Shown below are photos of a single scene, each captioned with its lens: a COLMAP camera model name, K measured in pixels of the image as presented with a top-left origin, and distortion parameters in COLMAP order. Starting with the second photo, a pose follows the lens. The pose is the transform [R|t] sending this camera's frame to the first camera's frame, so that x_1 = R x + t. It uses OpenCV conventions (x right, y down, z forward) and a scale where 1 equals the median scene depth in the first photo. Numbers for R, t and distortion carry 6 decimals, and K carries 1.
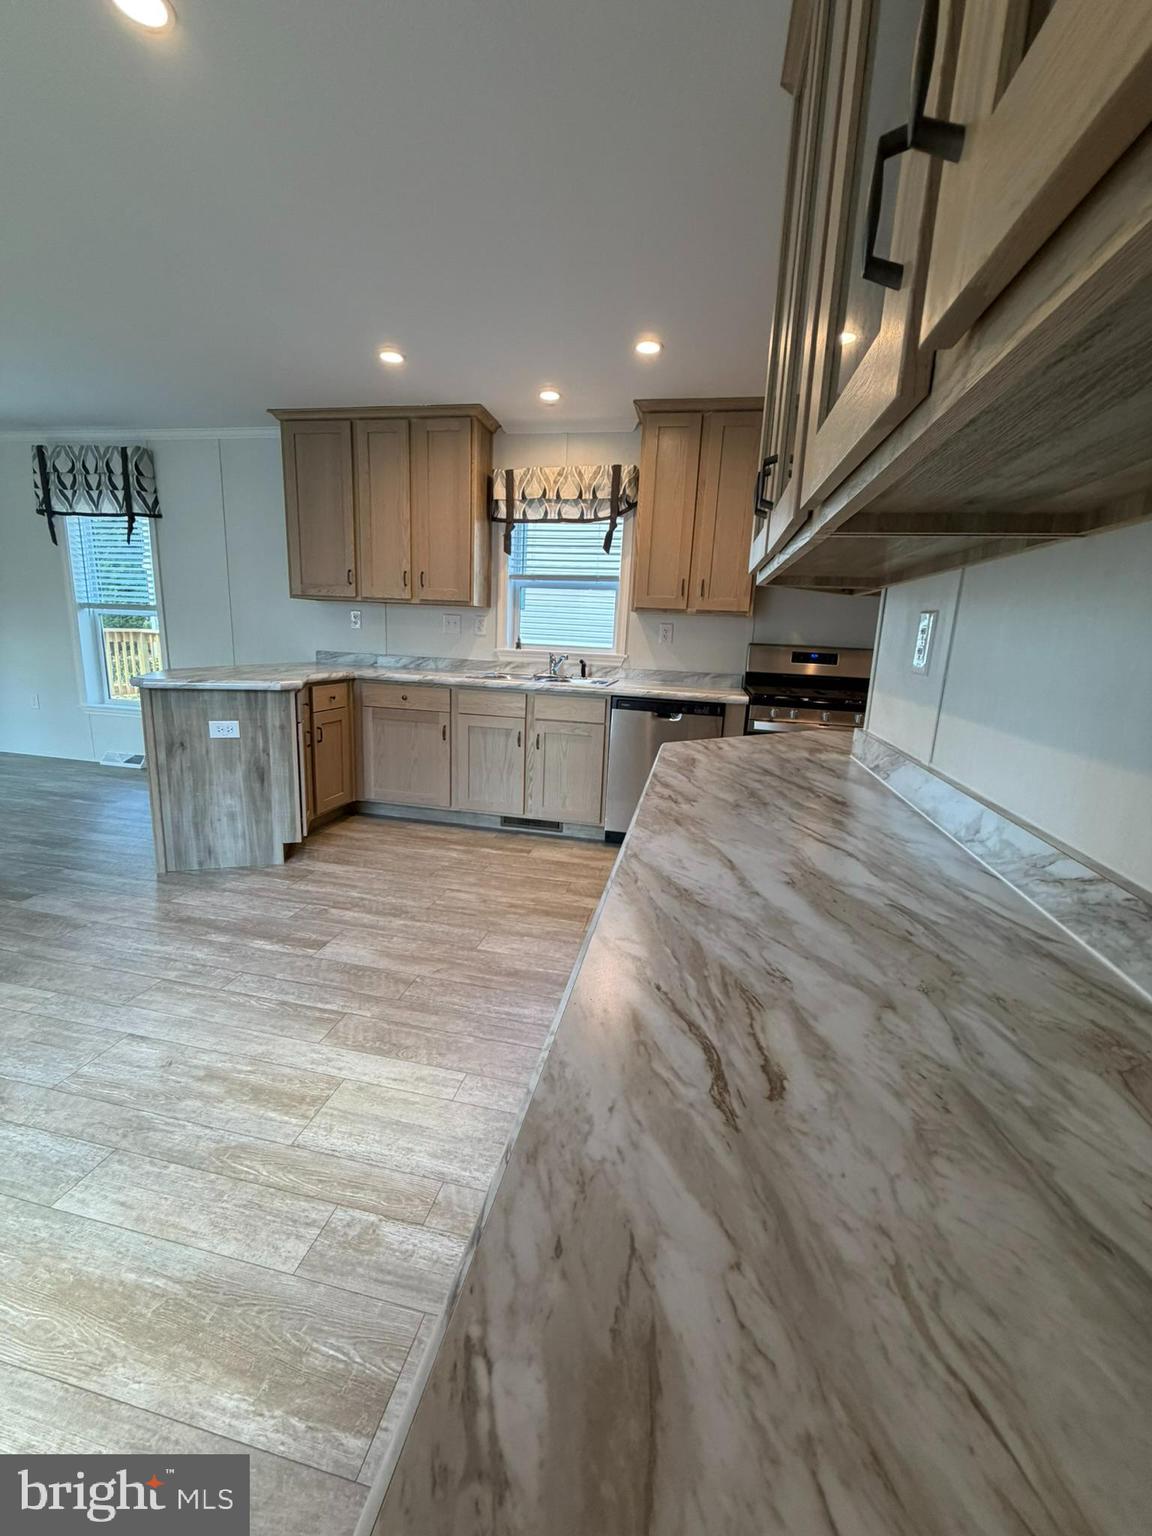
lens RADIAL K [[613.2, 0, 573.0], [0, 613.2, 762.3], [0, 0, 1]] dist [0.000306, 0.000332]
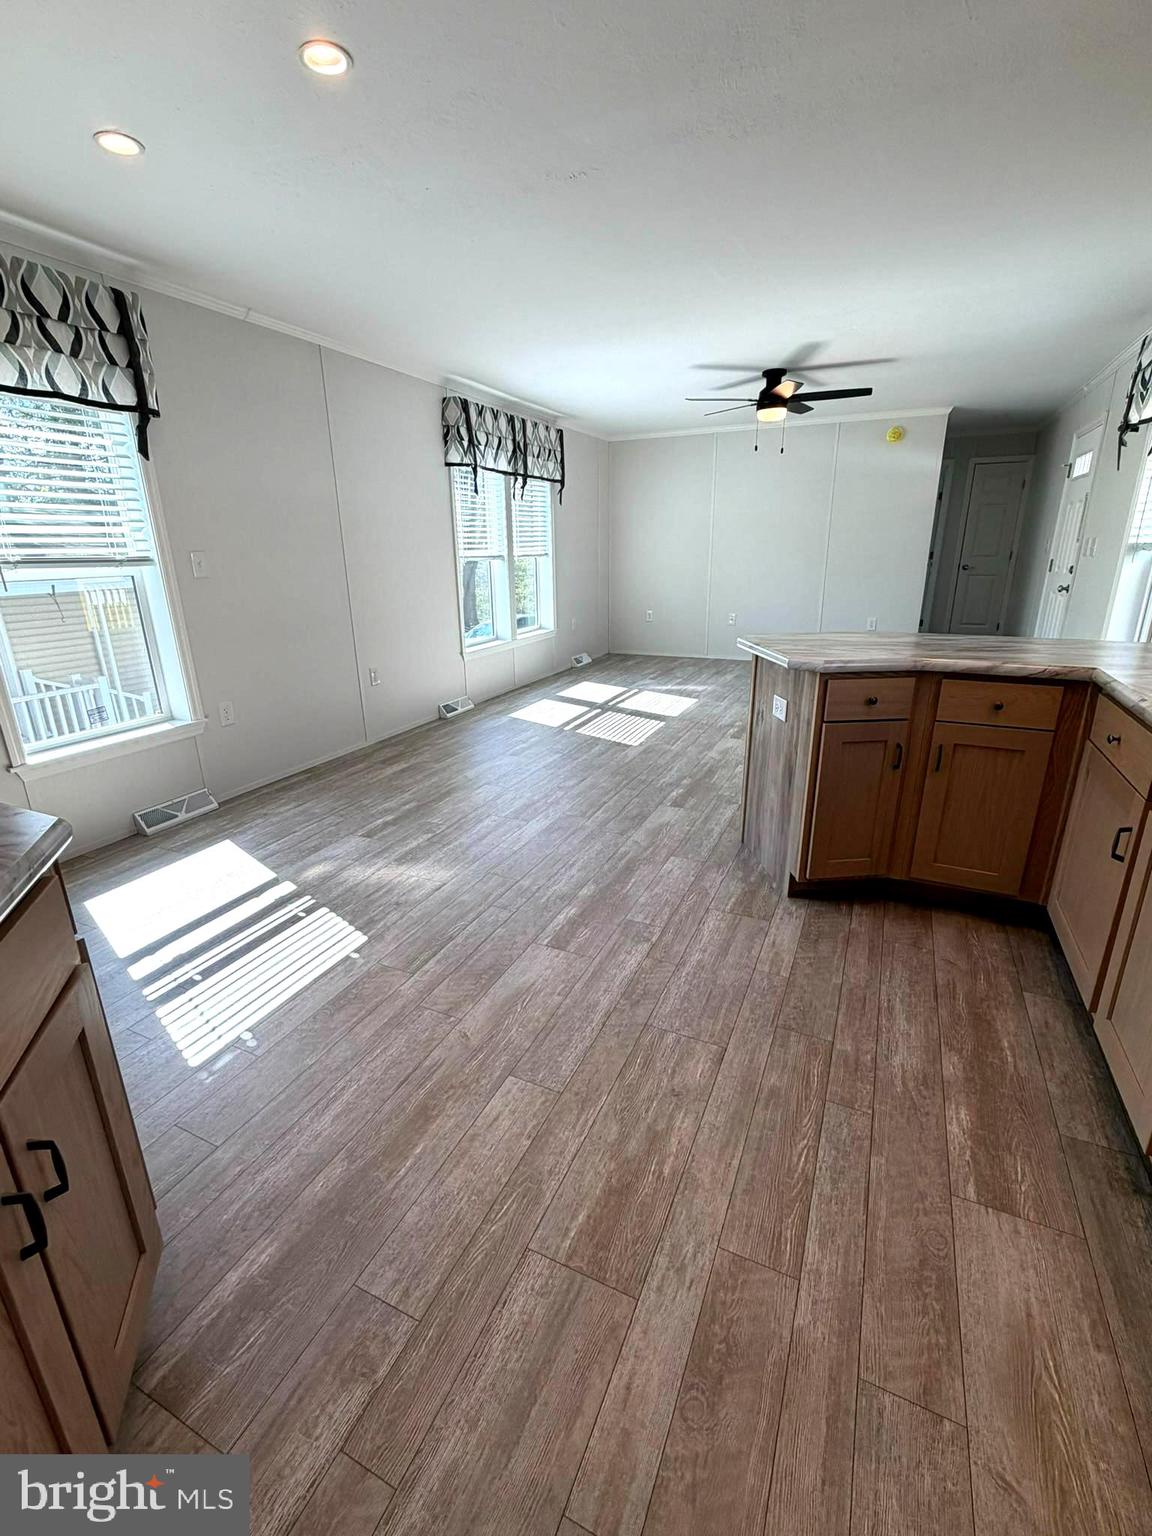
lens RADIAL K [[669.5, 0, 574.6], [0, 669.5, 763.0], [0, 0, 1]] dist [0.000912, -0.000022]
pose [[-0.227515, 0.258804, -0.938753, 0.295637], [-0.199631, 0.931163, 0.305094, -0.174054], [0.953092, 0.256817, -0.160188, 0.772868]]
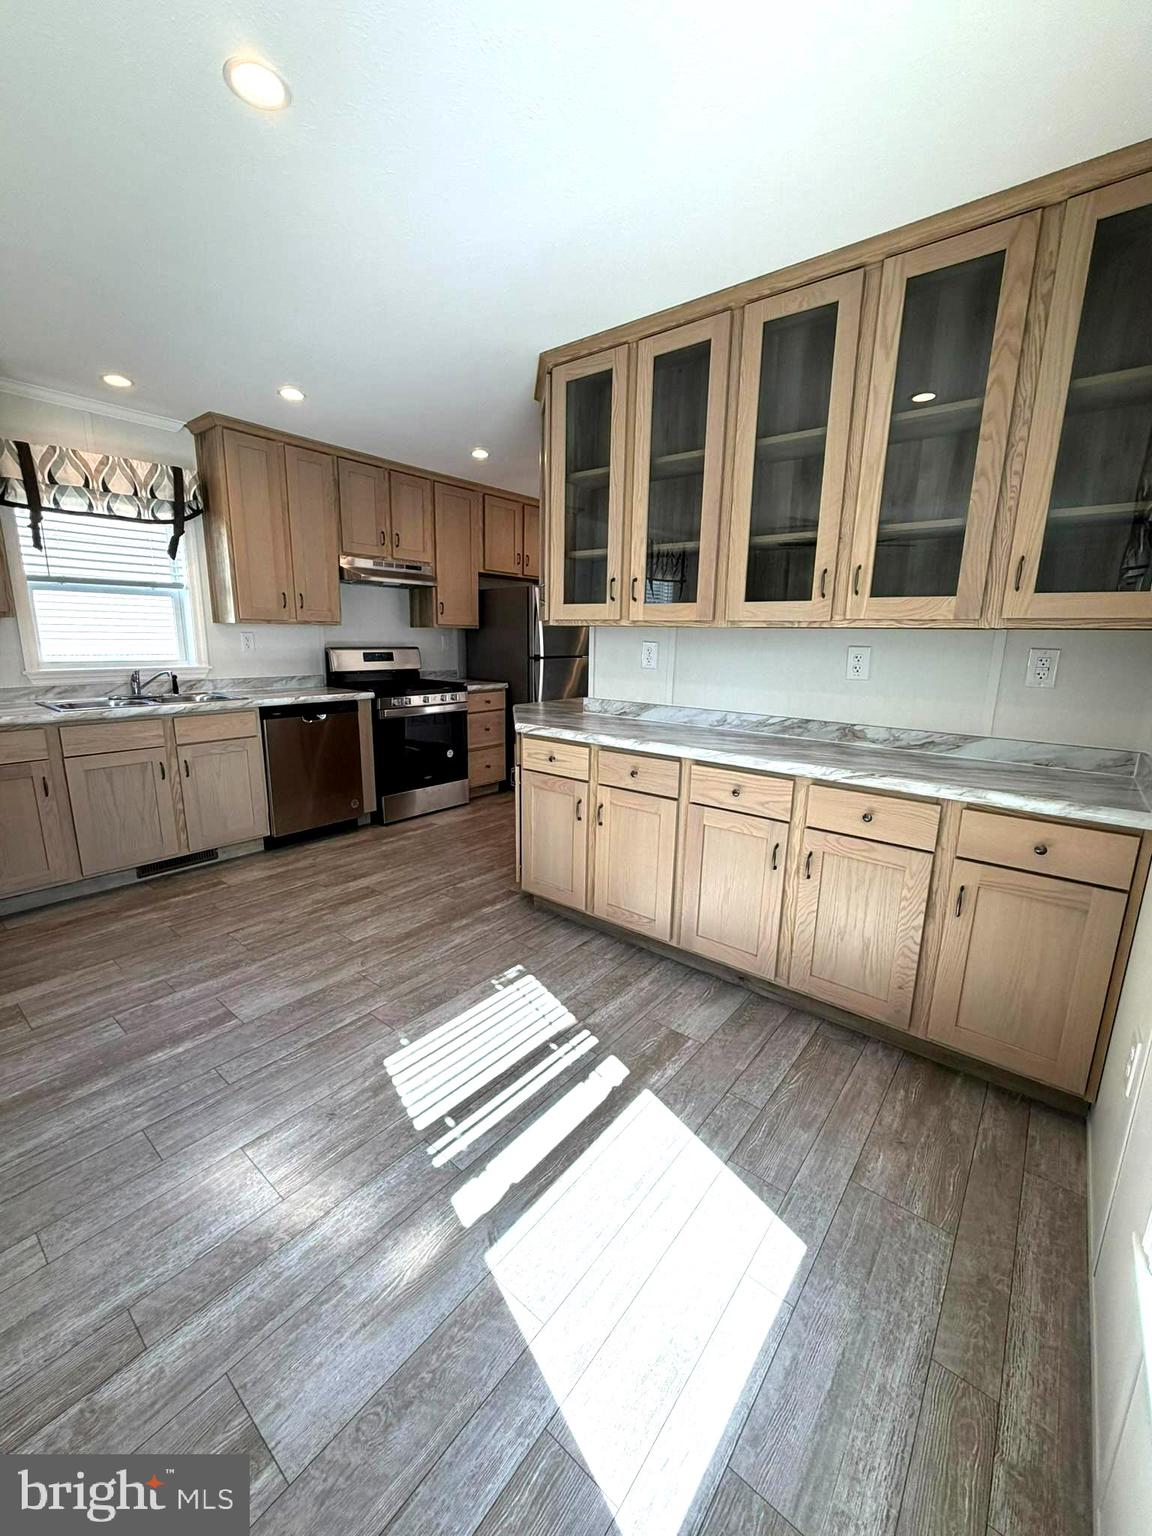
lens RADIAL K [[613.2, 0, 573.2], [0, 613.2, 762.3], [0, 0, 1]] dist [0.000306, 0.000332]
pose [[0.457251, -0.217757, 0.862266, -0.610122], [0.188647, 0.971245, 0.145241, -0.070156], [-0.869099, 0.096252, 0.485182, 0.057276]]
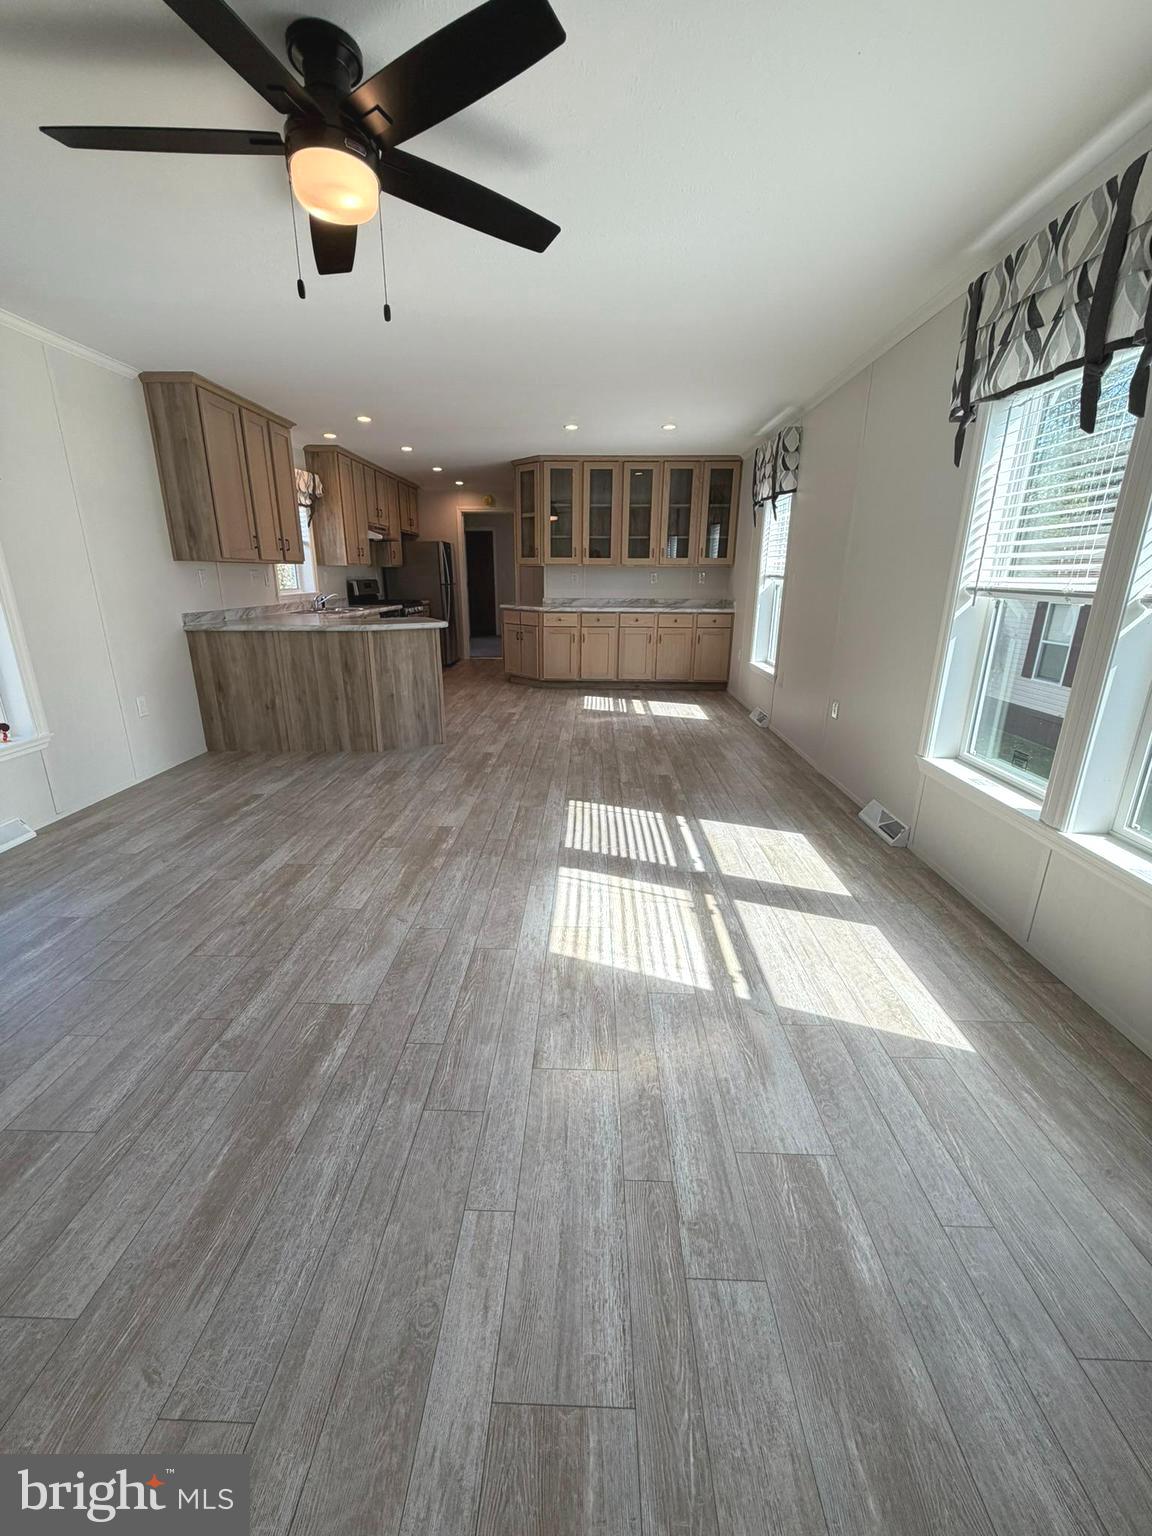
lens RADIAL K [[613.2, 0, 573.7], [0, 613.2, 765.2], [0, 0, 1]] dist [0.000306, 0.000332]
pose [[-0.176759, -0.340575, 0.923453, -0.761233], [0.193576, 0.907873, 0.371881, -0.157951], [-0.965031, 0.244491, -0.094547, 0.490317]]
